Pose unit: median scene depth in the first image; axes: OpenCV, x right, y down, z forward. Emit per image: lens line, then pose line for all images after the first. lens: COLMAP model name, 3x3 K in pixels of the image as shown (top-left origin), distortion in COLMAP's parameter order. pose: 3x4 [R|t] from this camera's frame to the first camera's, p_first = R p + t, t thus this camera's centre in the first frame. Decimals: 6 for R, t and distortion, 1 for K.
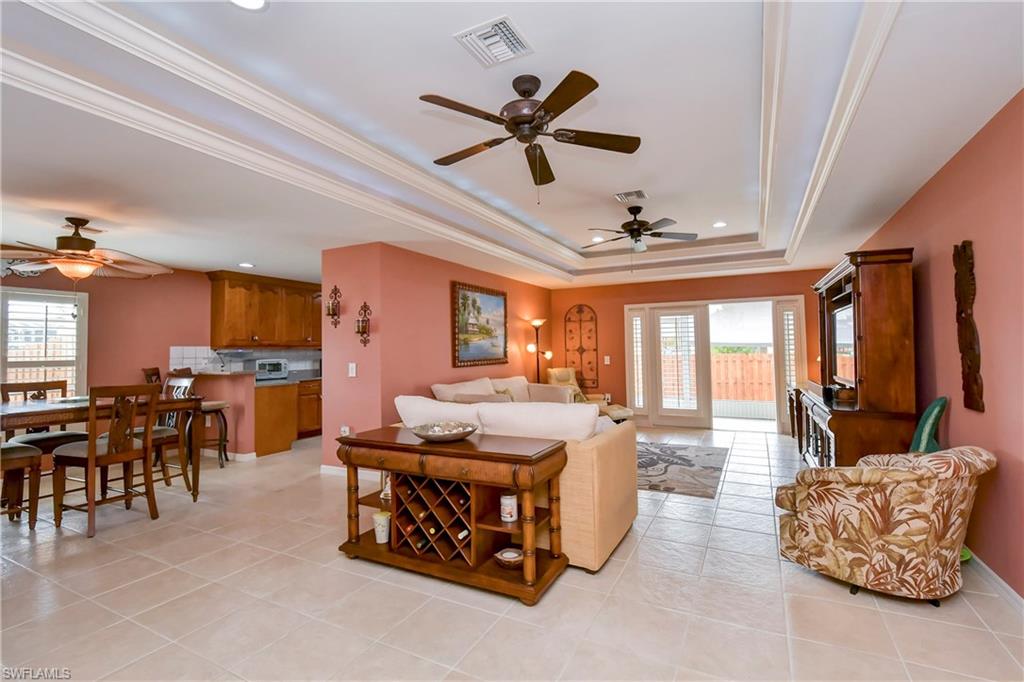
lens RADIAL K [[455.7, 0, 531.2], [0, 455.7, 335.2], [0, 0, 1]] dist [0.000200, -0.005693]
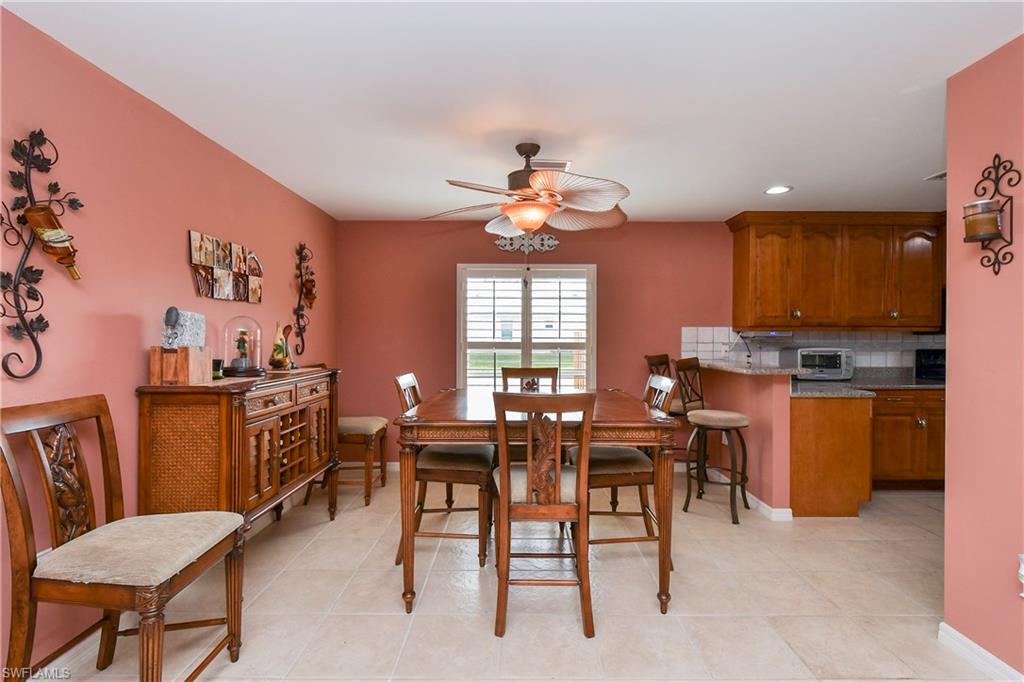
lens RADIAL K [[455.7, 0, 516.7], [0, 455.7, 337.4], [0, 0, 1]] dist [0.000200, -0.005693]
pose [[0.425343, 0.020503, -0.904800, -0.219717], [0.020032, 0.999285, 0.032061, 0.012021], [0.904810, -0.031762, 0.424629, 0.418156]]
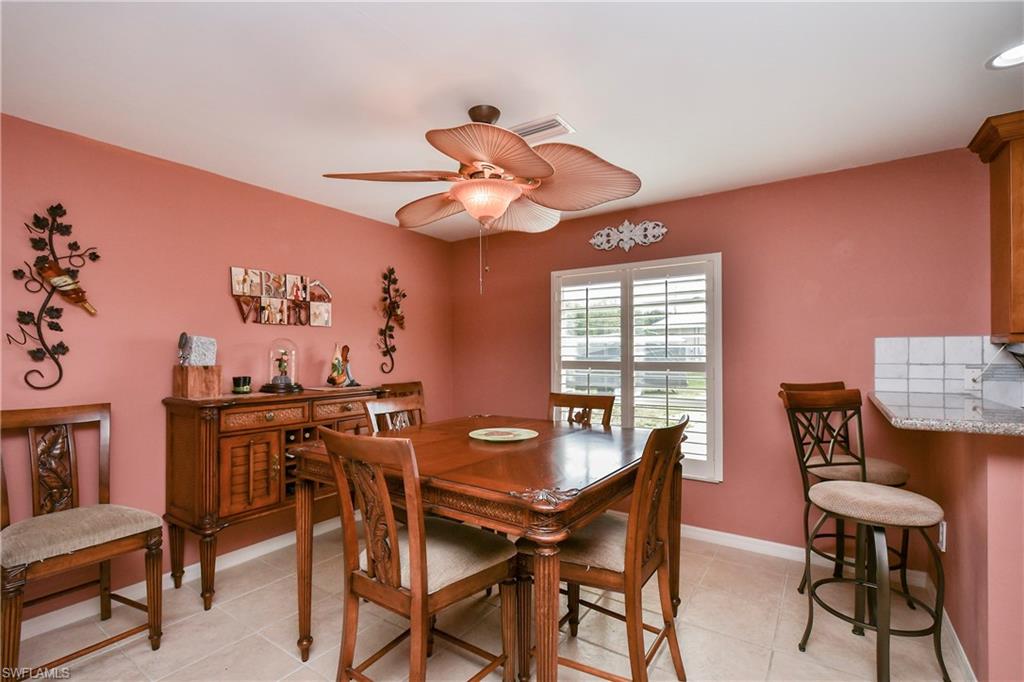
lens RADIAL K [[455.7, 0, 518.5], [0, 455.7, 353.9], [0, 0, 1]] dist [0.000200, -0.005693]
pose [[-0.151325, 0.018951, -0.988302, -0.281371], [0.038500, 0.999171, 0.013265, 0.020545], [0.987734, -0.036042, -0.151929, 0.695199]]
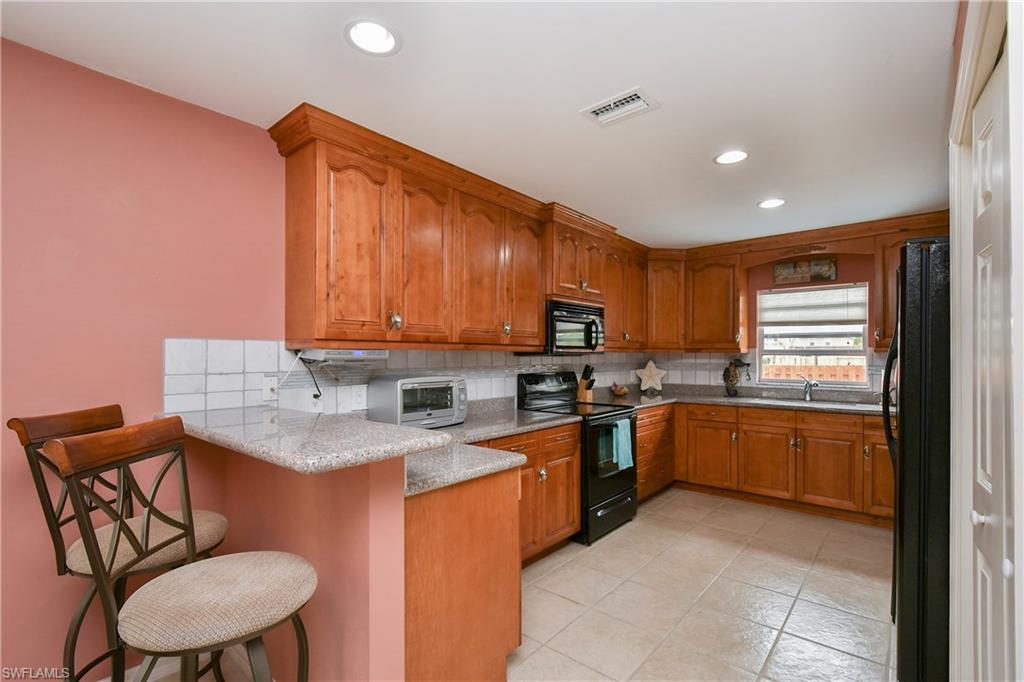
lens RADIAL K [[455.7, 0, 506.9], [0, 455.7, 356.9], [0, 0, 1]] dist [0.000200, -0.005693]
pose [[0.961448, 0.009857, -0.274810, -0.456202], [-0.001495, 0.999530, 0.030619, 0.026972], [0.274983, -0.029028, 0.961011, 0.732309]]
